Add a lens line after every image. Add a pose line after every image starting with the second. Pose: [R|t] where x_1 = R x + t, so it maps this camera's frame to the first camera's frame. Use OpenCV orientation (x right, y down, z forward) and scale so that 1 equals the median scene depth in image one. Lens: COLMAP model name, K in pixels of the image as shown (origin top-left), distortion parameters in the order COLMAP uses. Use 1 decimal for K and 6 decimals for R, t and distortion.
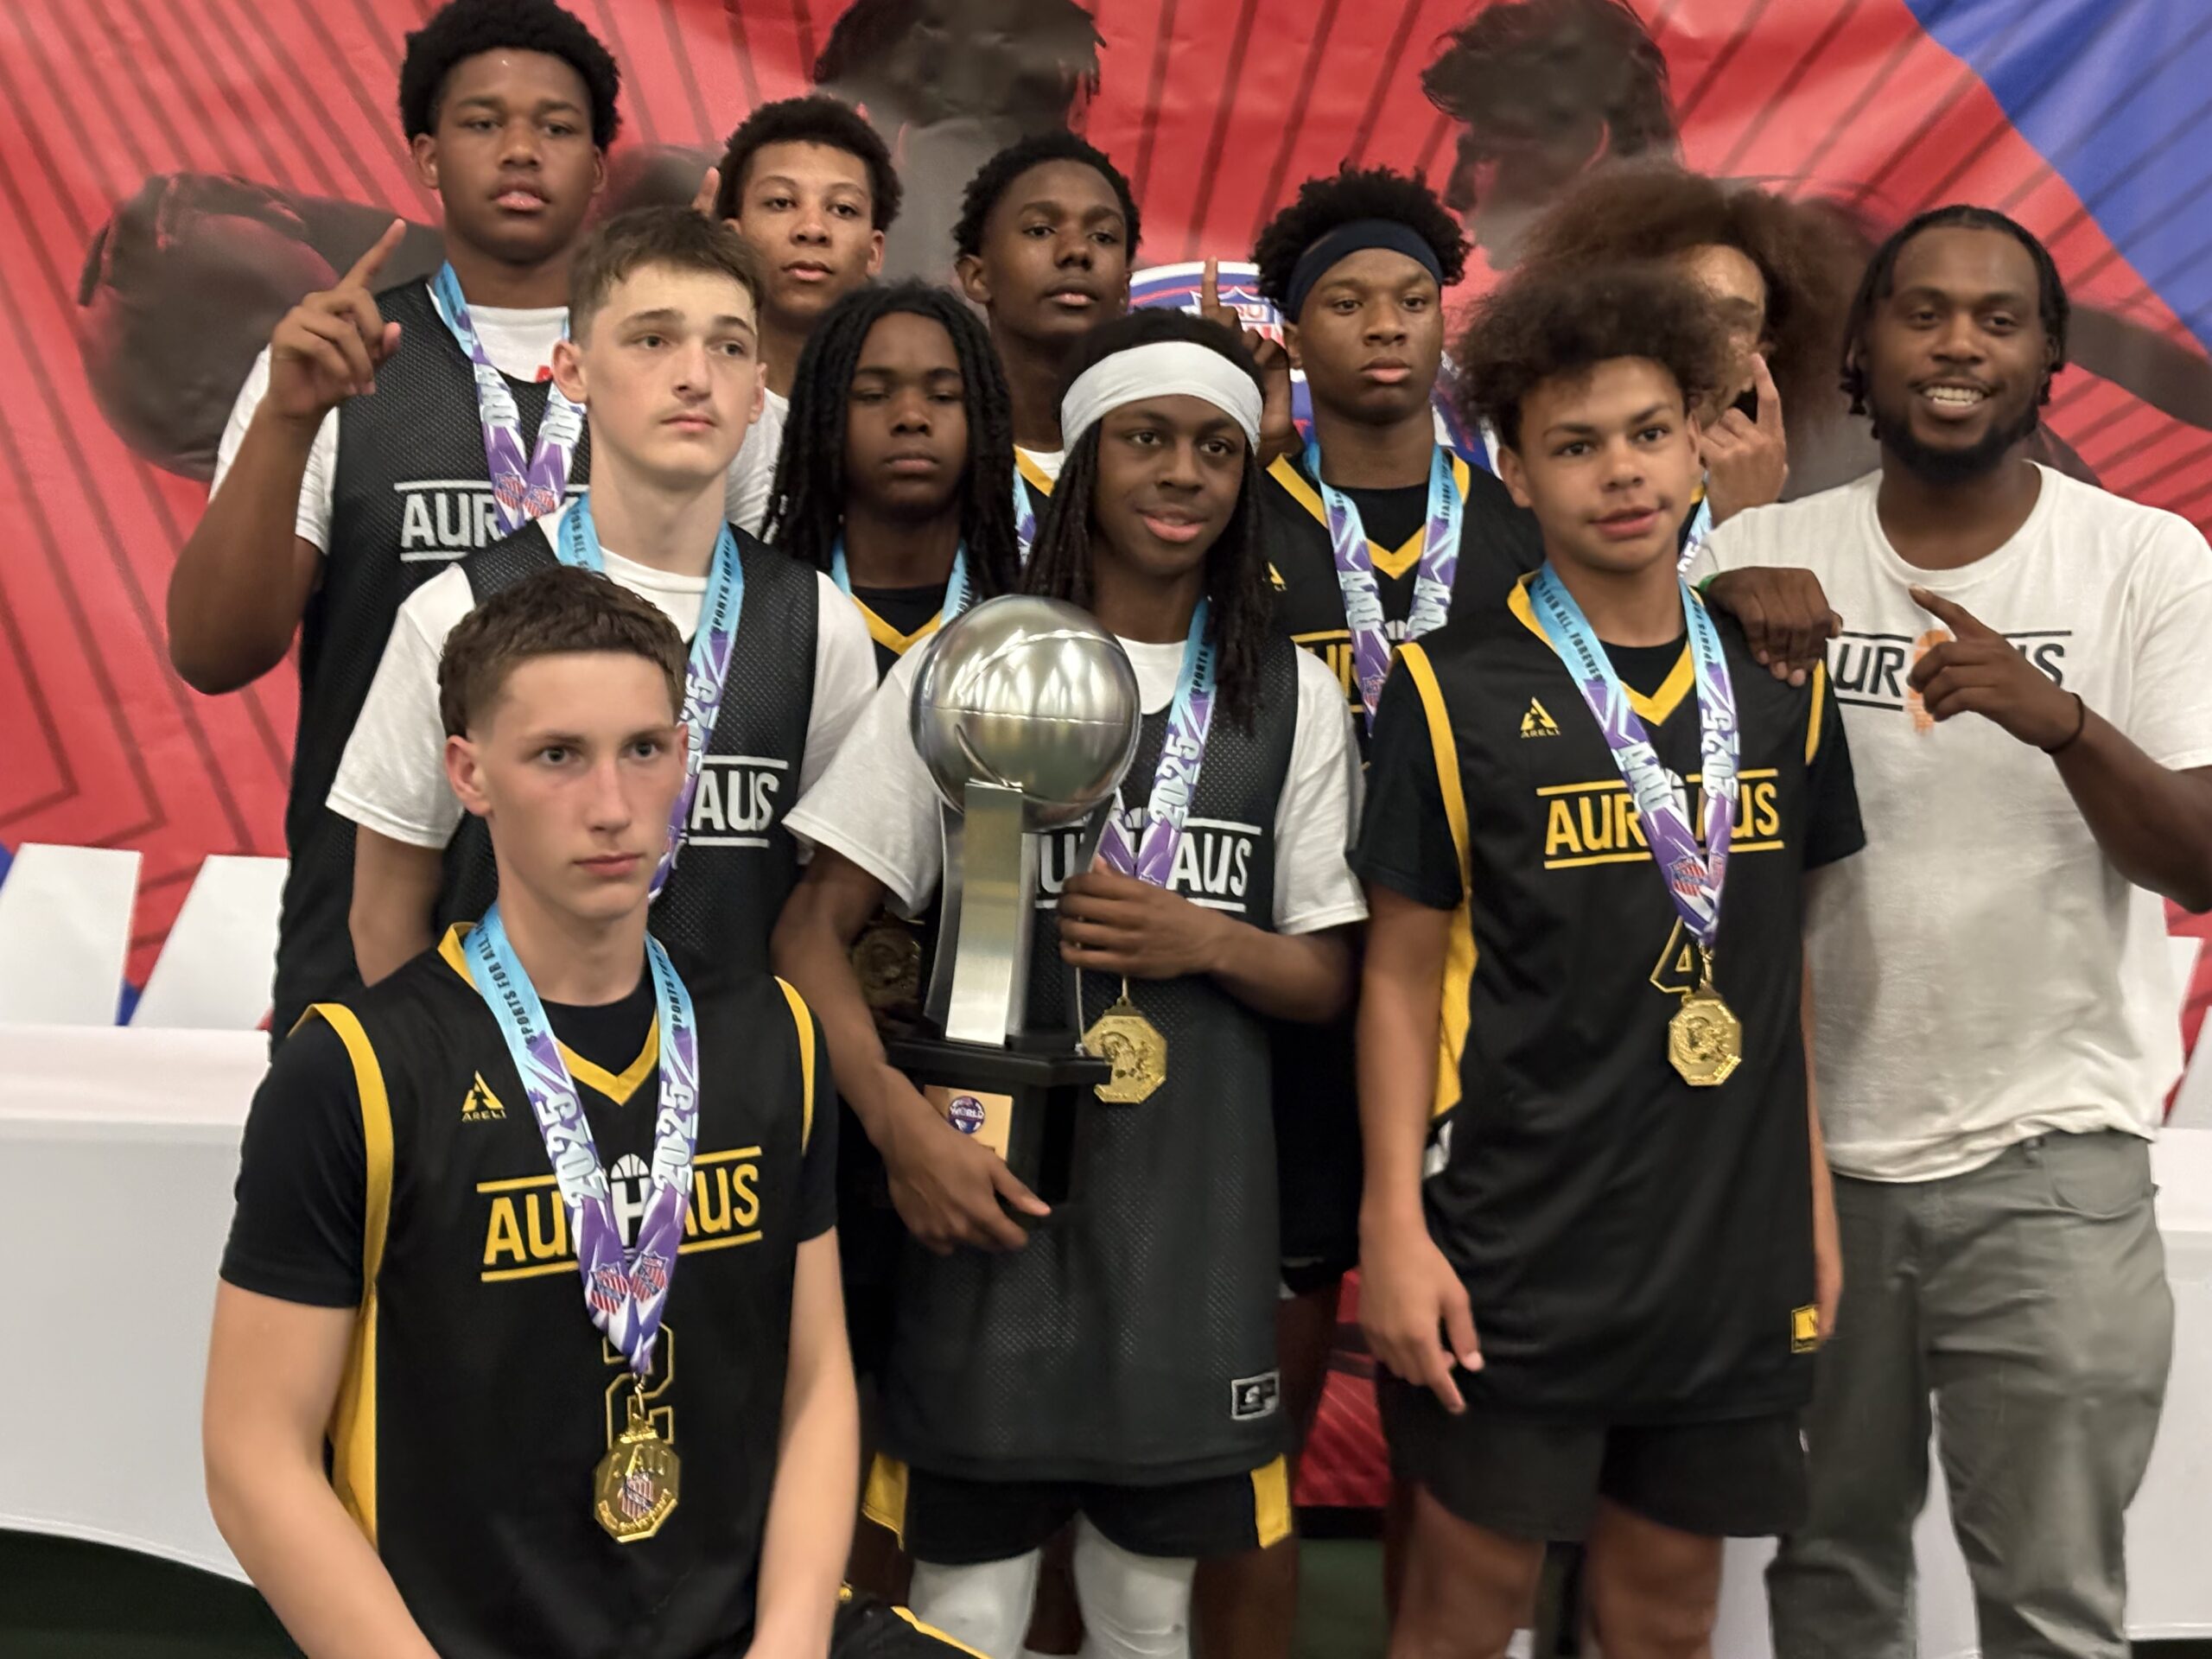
lens RADIAL K [[3585.1, 0, 1107.8], [0, 3585.1, 815.7], [0, 0, 1]] dist [0.070906, 0.000000]
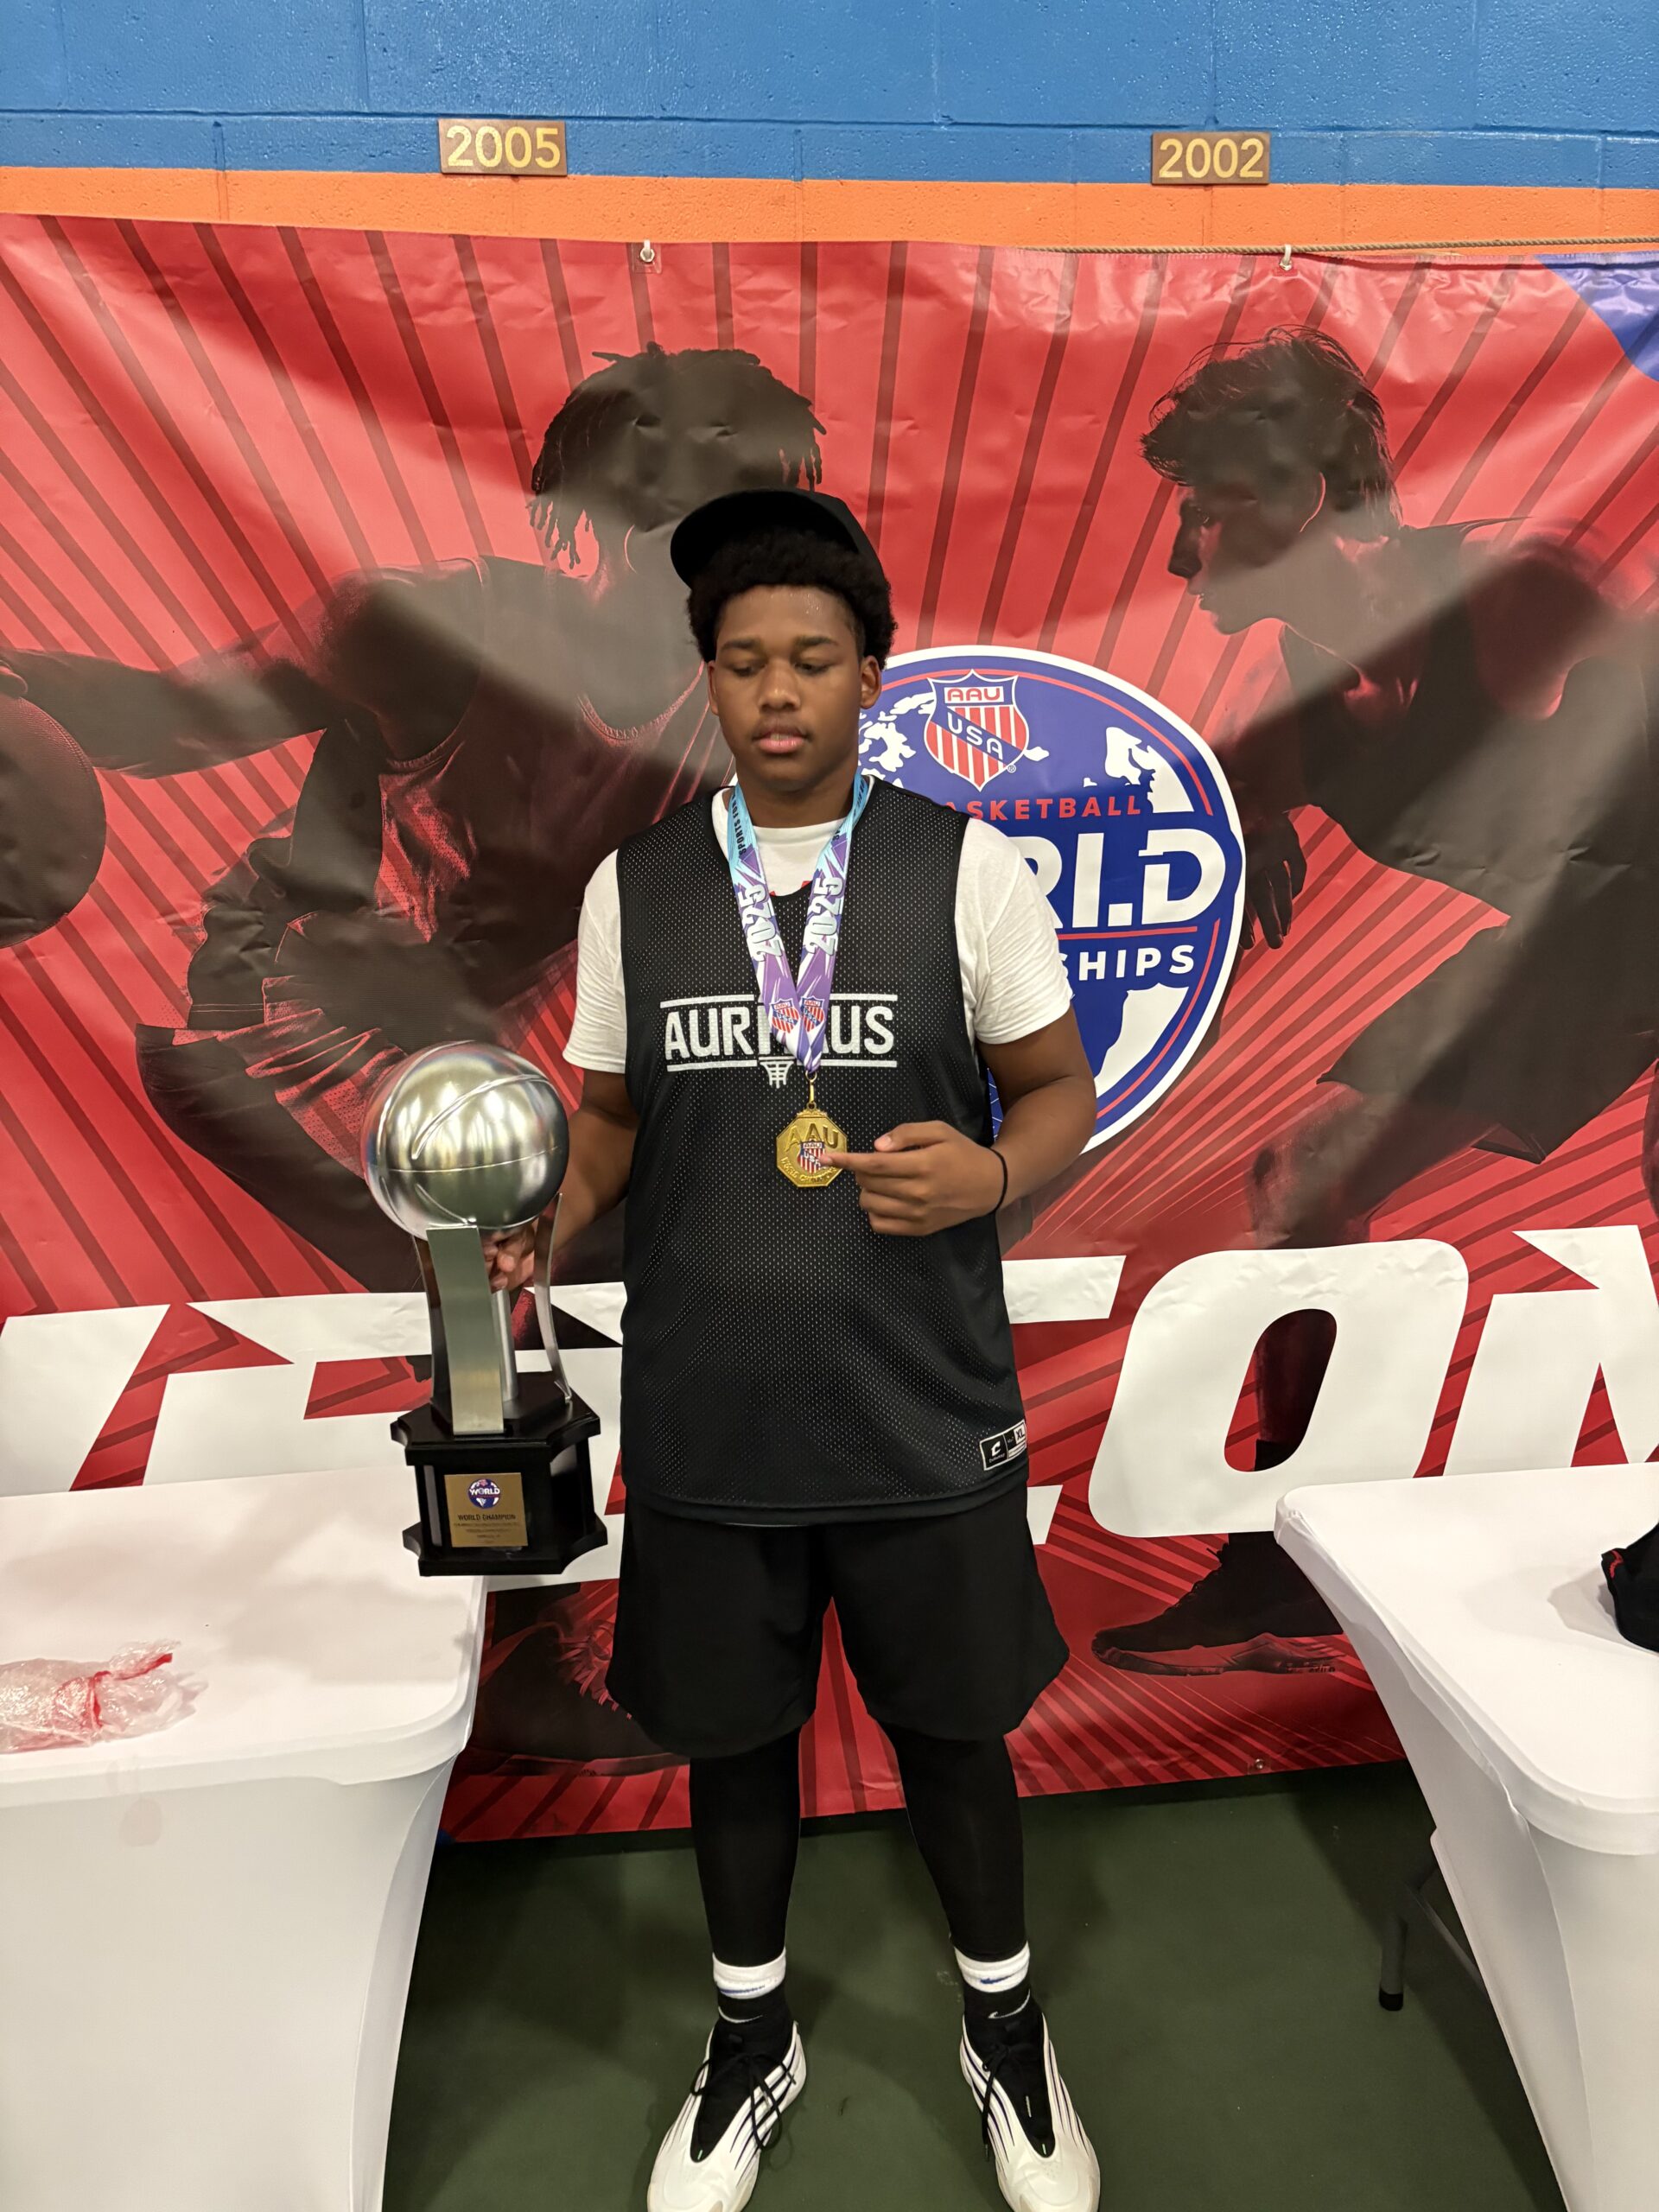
lens RADIAL K [[1573.3, 0, 831.8], [0, 1573.3, 1092.2], [0, 0, 1]] dist [0.015067, -0.014547]
pose [[0.997105, -0.072496, -0.022926, -0.001706], [0.074476, 0.991952, 0.102392, -0.078931], [0.015318, -0.103803, 0.994480, 0.552695]]
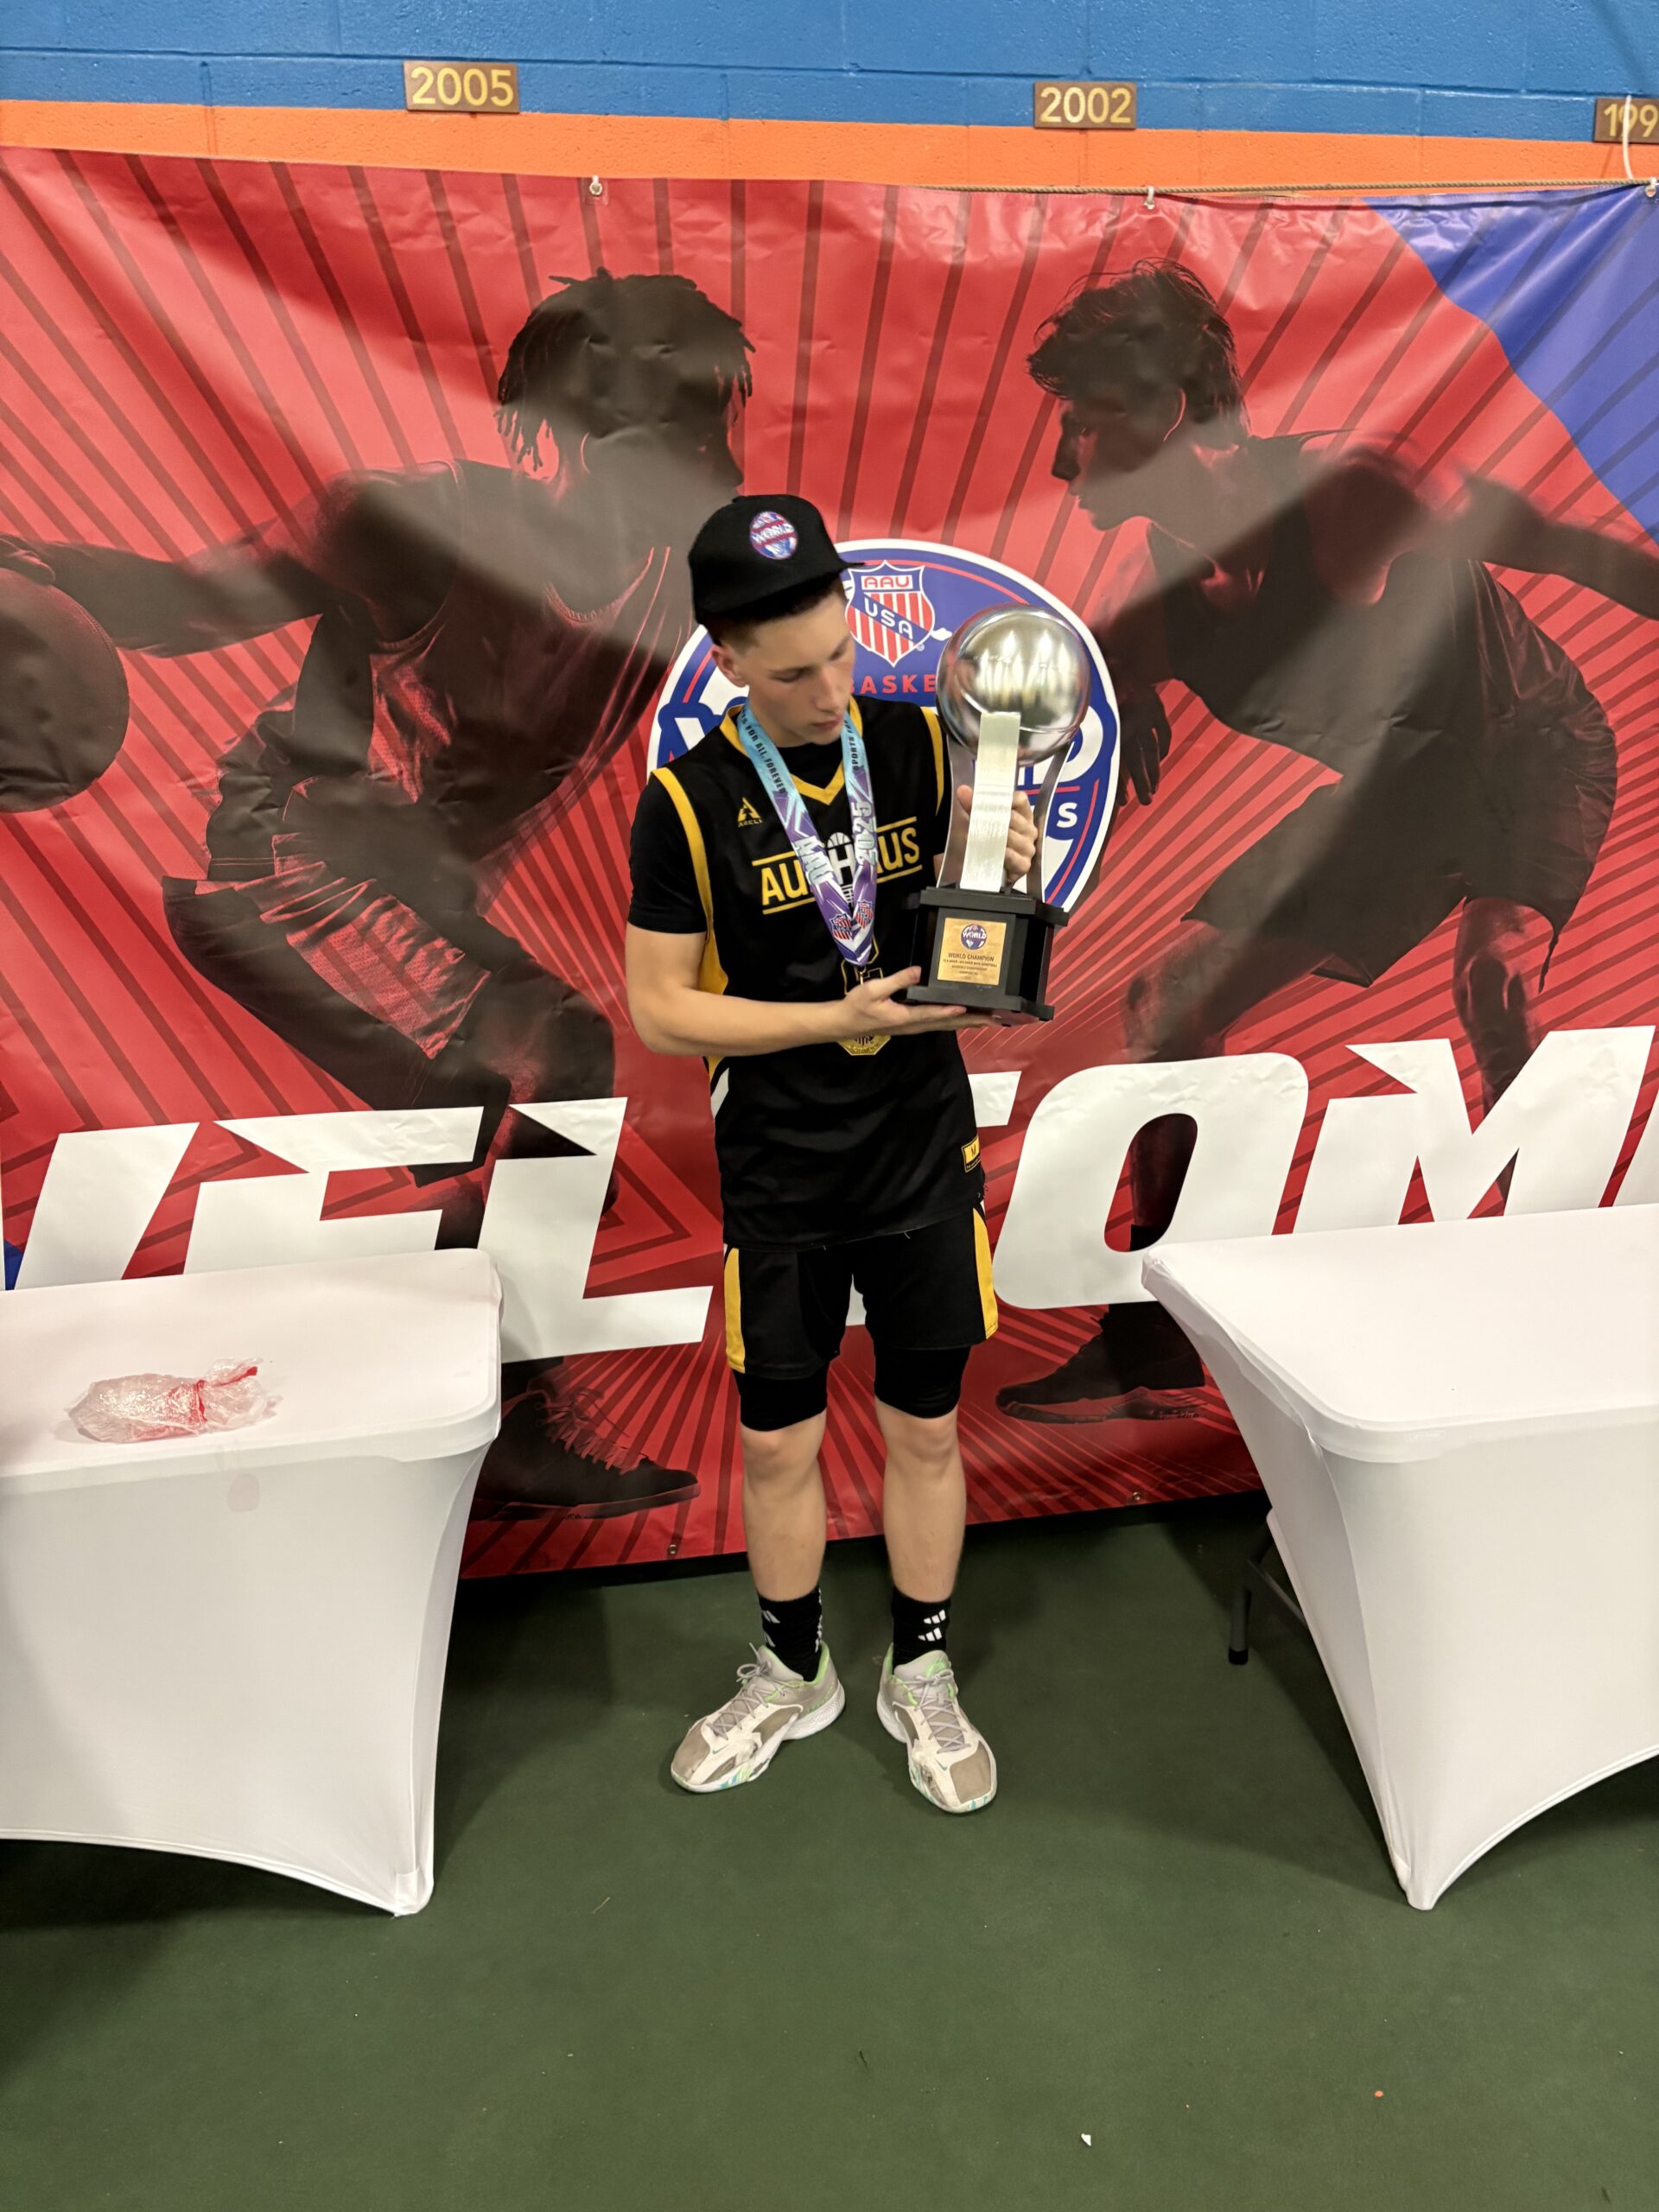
lens RADIAL K [[1573.3, 0, 836.9], [0, 1573.3, 1097.6], [0, 0, 1]] dist [0.015067, -0.014547]
pose [[0.995243, -0.091459, 0.033552, -0.012665], [0.084616, 0.982234, 0.167503, -0.063982], [-0.048276, -0.163867, 0.985300, 0.471833]]
